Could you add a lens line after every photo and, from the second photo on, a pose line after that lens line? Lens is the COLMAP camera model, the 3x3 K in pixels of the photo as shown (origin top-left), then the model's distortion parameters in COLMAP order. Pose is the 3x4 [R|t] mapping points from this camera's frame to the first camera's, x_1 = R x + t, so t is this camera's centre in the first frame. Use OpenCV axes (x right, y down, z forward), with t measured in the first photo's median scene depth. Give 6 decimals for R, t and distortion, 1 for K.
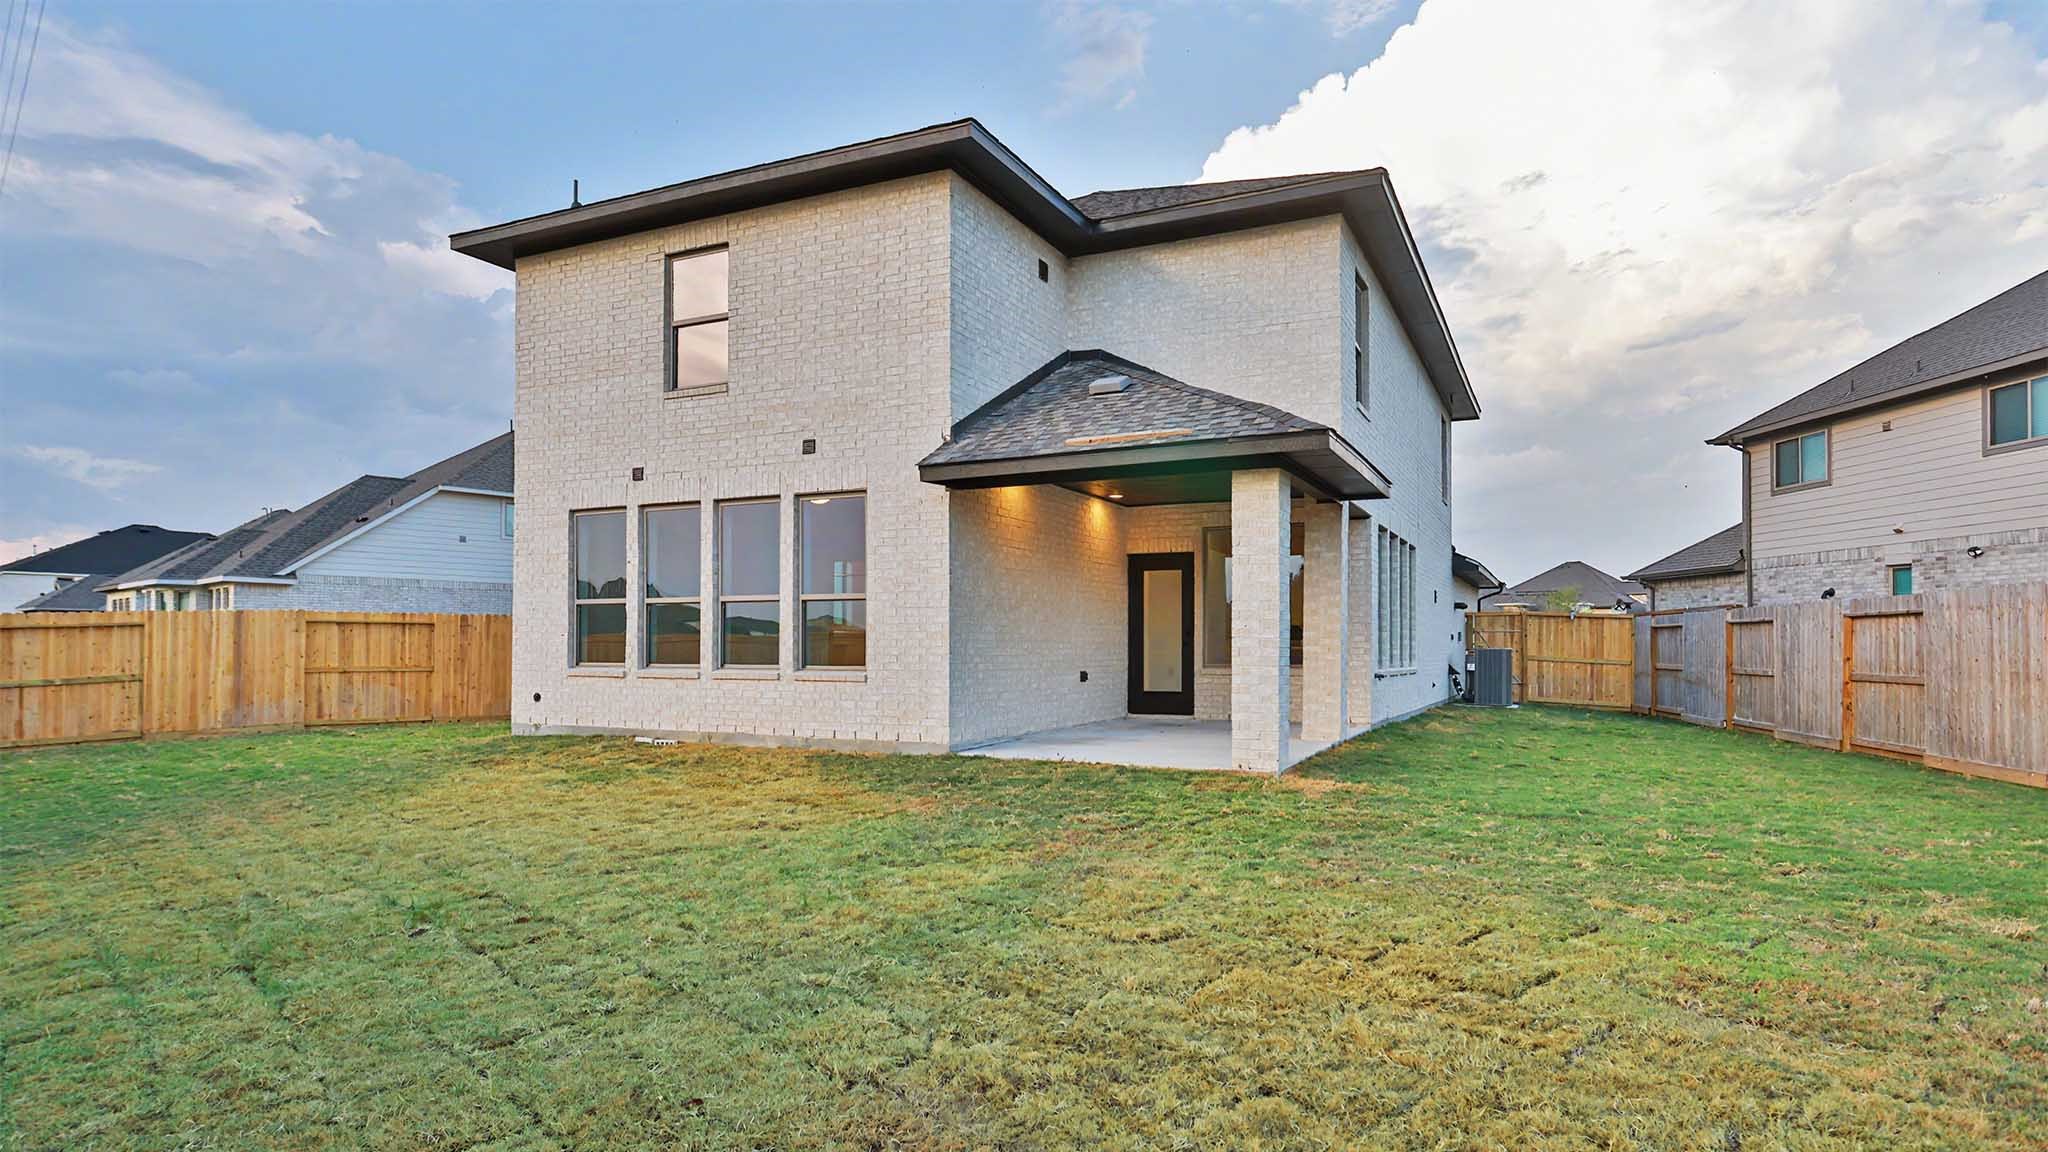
lens RADIAL K [[1143.4, 0, 1024.0], [0, 1143.4, 576.0], [0, 0, 1]] dist [-0.000610, -0.000206]
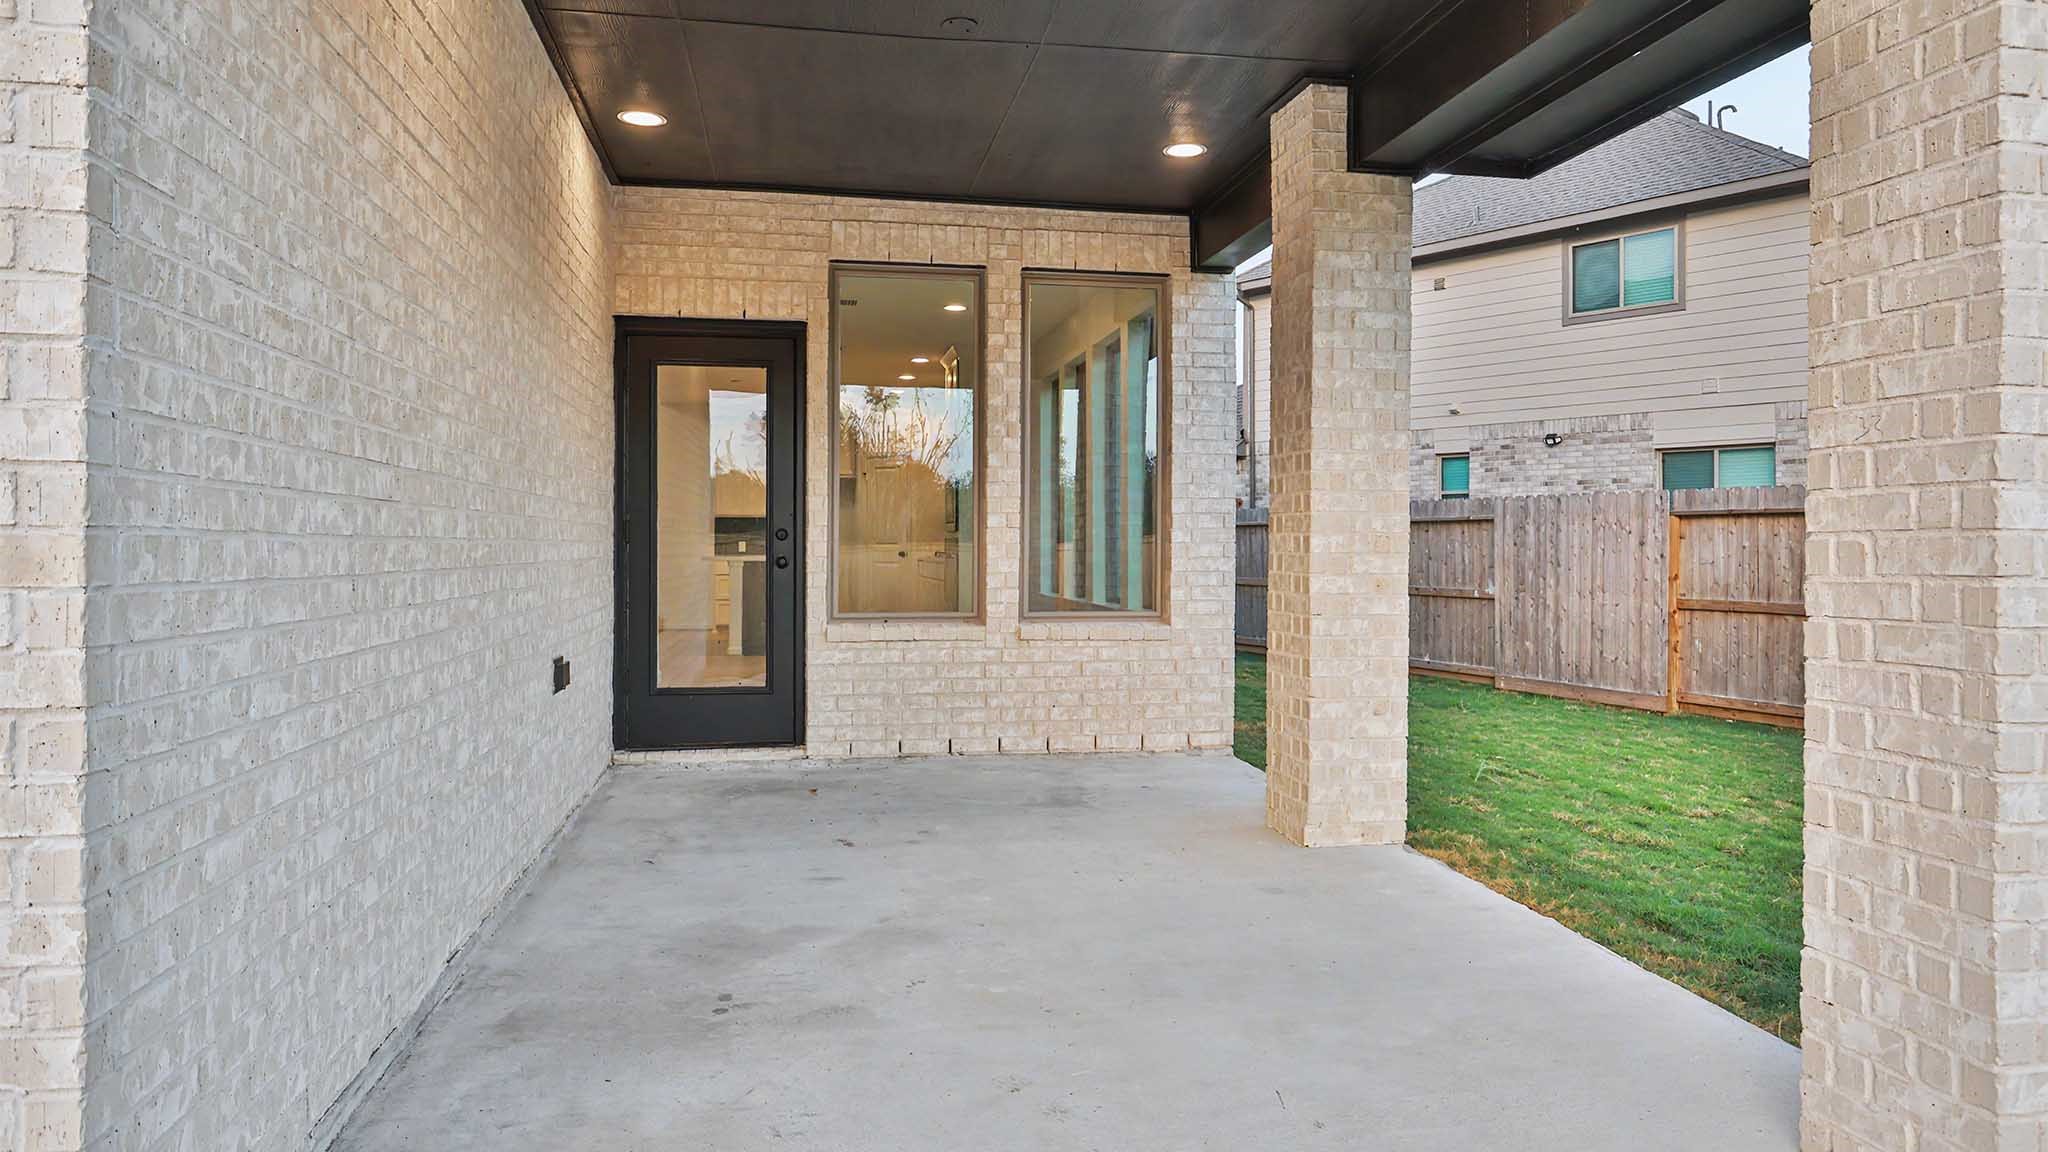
lens RADIAL K [[1308.1, 0, 1022.2], [0, 1308.1, 539.2], [0, 0, 1]] dist [0.002574, 0.000333]
pose [[0.812779, 0.003289, 0.582563, -0.040015], [-0.037302, 0.998226, 0.046407, 0.023995], [-0.581377, -0.059450, 0.811459, 0.503813]]
